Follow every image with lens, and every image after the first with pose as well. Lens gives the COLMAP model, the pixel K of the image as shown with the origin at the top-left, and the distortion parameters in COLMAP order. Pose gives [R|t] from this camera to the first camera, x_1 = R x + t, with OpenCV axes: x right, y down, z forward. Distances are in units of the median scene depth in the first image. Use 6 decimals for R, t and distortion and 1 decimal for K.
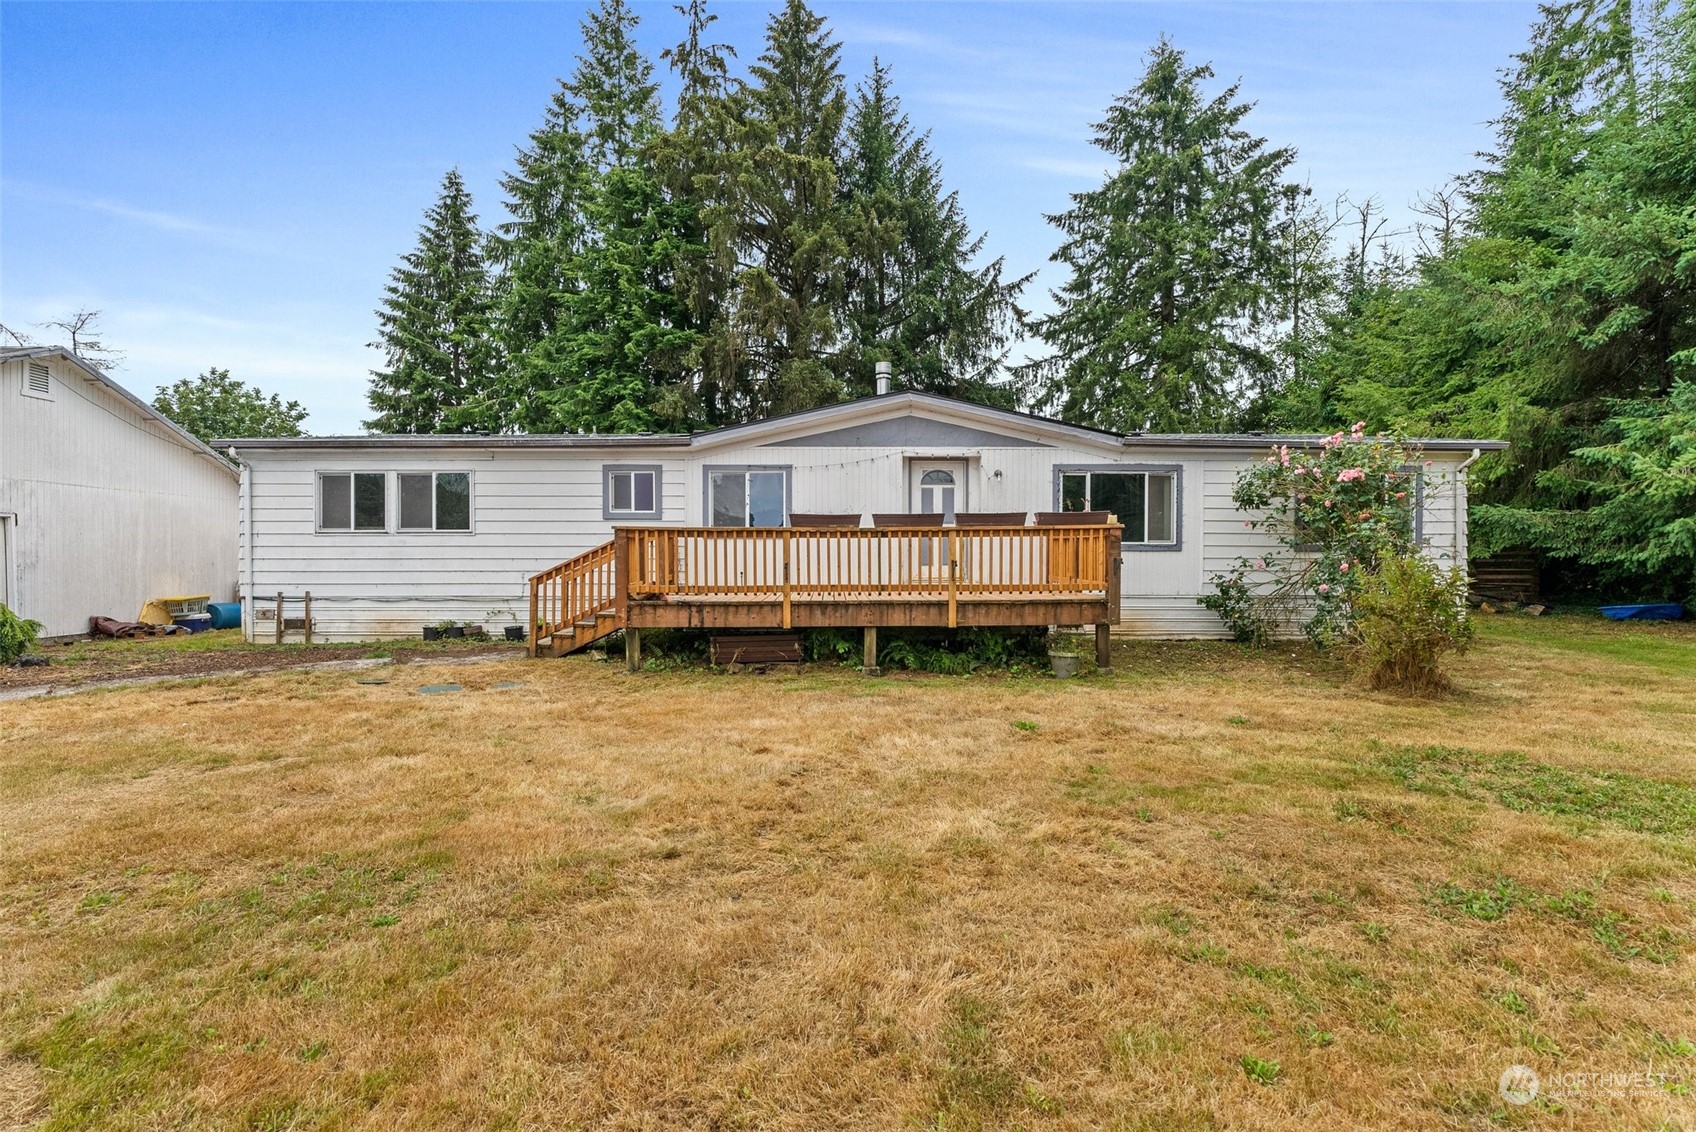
lens RADIAL K [[766.1, 0, 850.8], [0, 766.1, 562.5], [0, 0, 1]] dist [-0.014160, 0.004394]
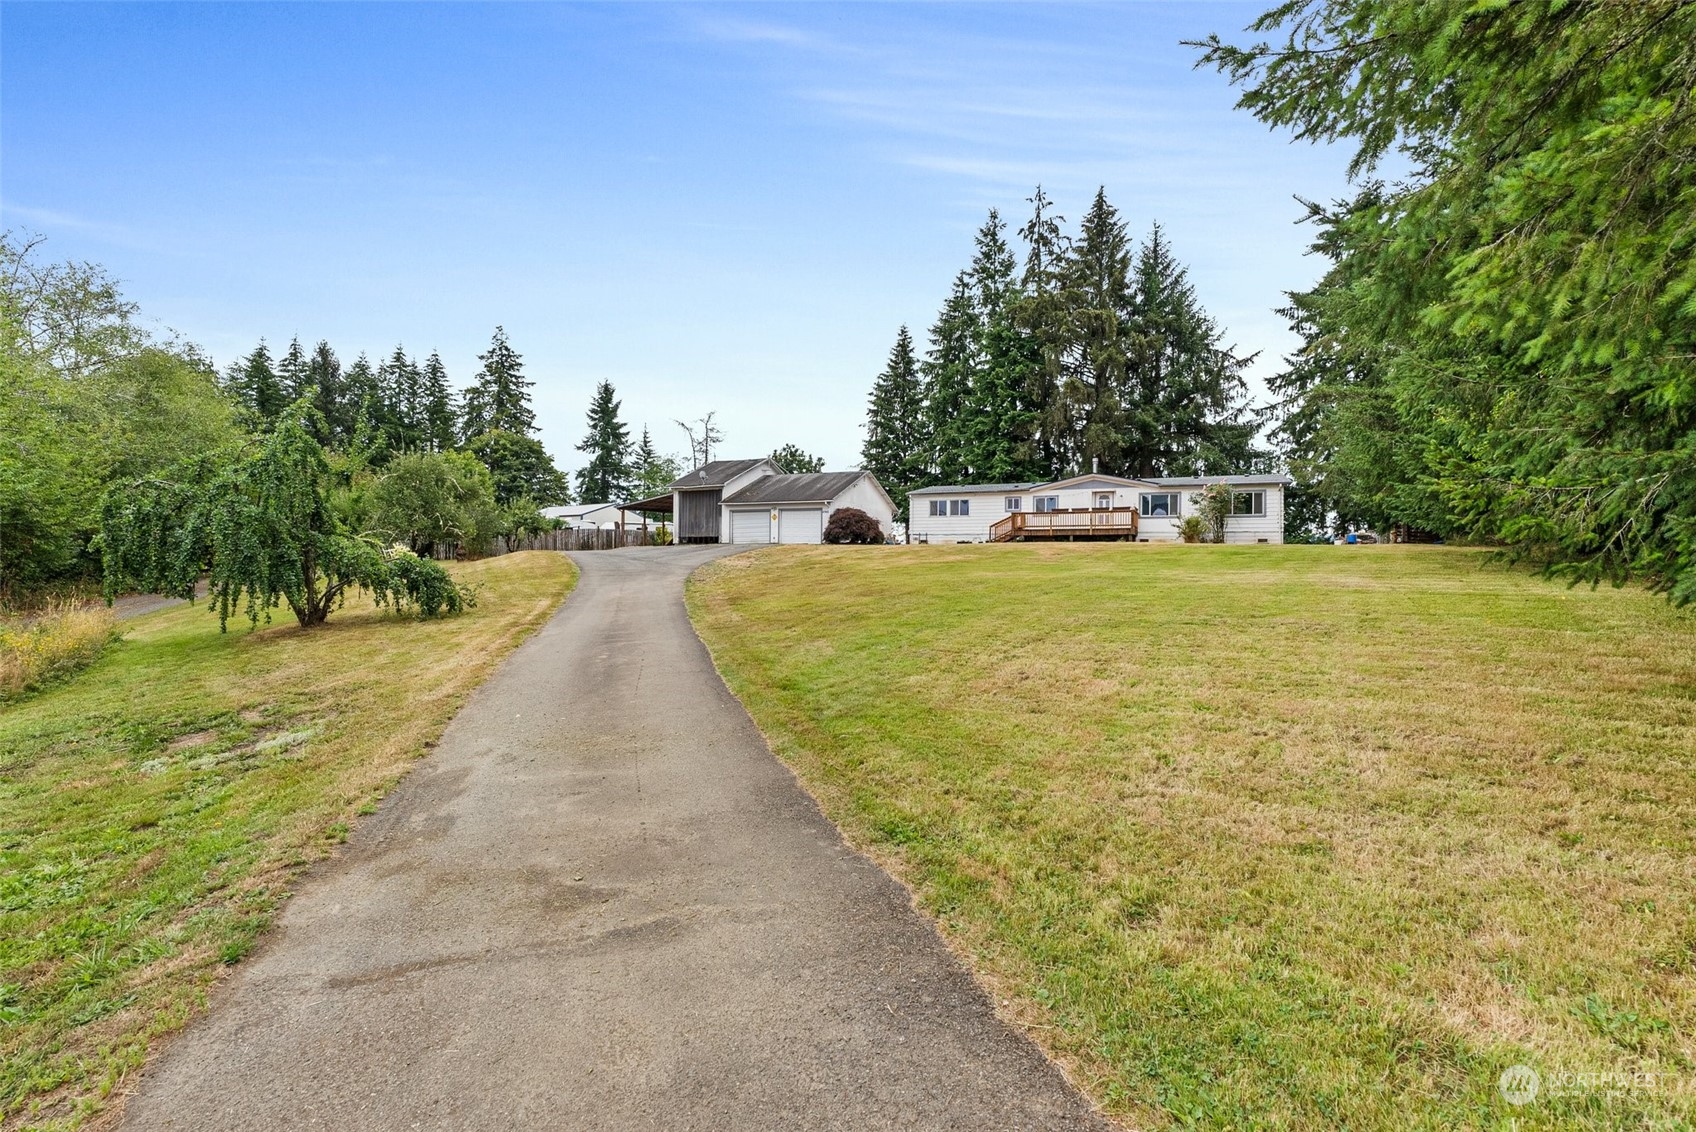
lens RADIAL K [[773.8, 0, 853.2], [0, 773.8, 553.6], [0, 0, 1]] dist [-0.012641, 0.004579]
pose [[0.903287, 0.004109, -0.429018, 0.173778], [-0.011511, 0.999826, -0.014660, 0.059265], [0.428883, 0.018181, 0.903177, -0.759196]]
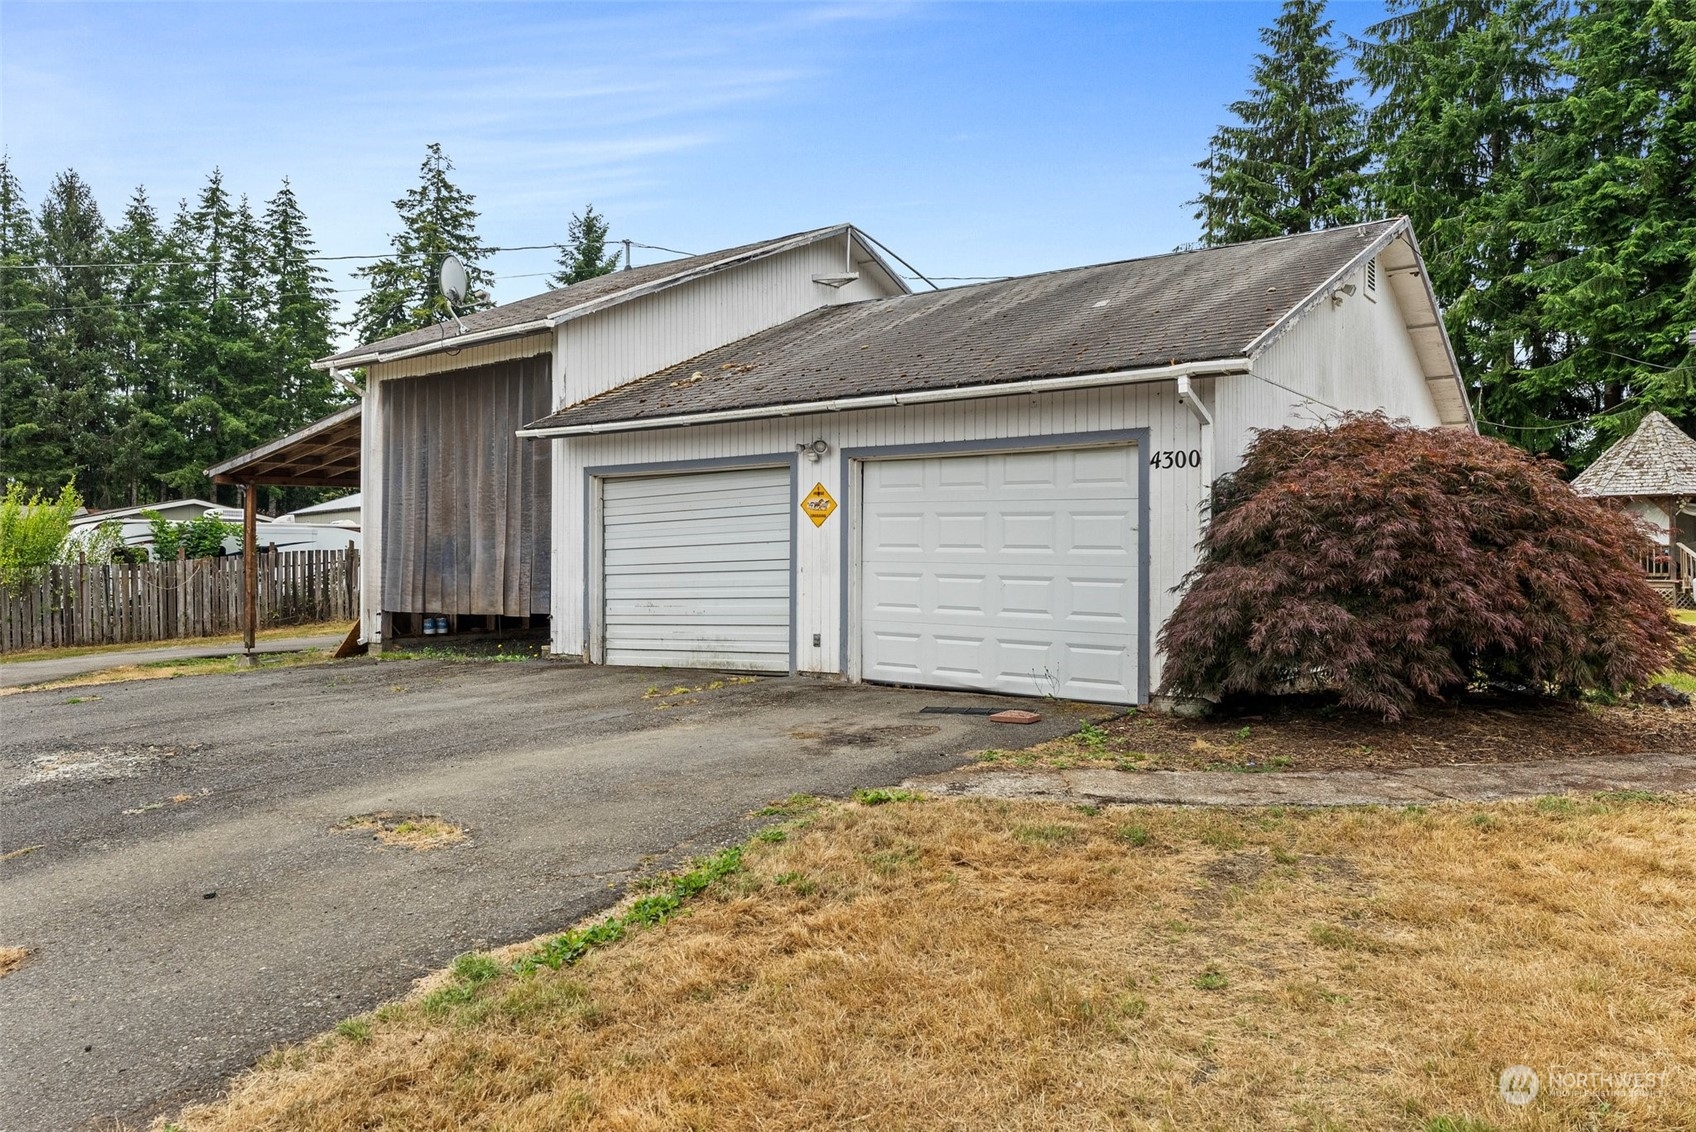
lens RADIAL K [[1200.4, 0, 848.9], [0, 1200.4, 556.2], [0, 0, 1]] dist [-0.027006, -0.001304]
pose [[0.792006, -0.002076, -0.610510, -0.227059], [-0.007332, 0.999890, -0.012911, 0.007920], [0.610469, 0.014702, 0.791904, -0.030881]]
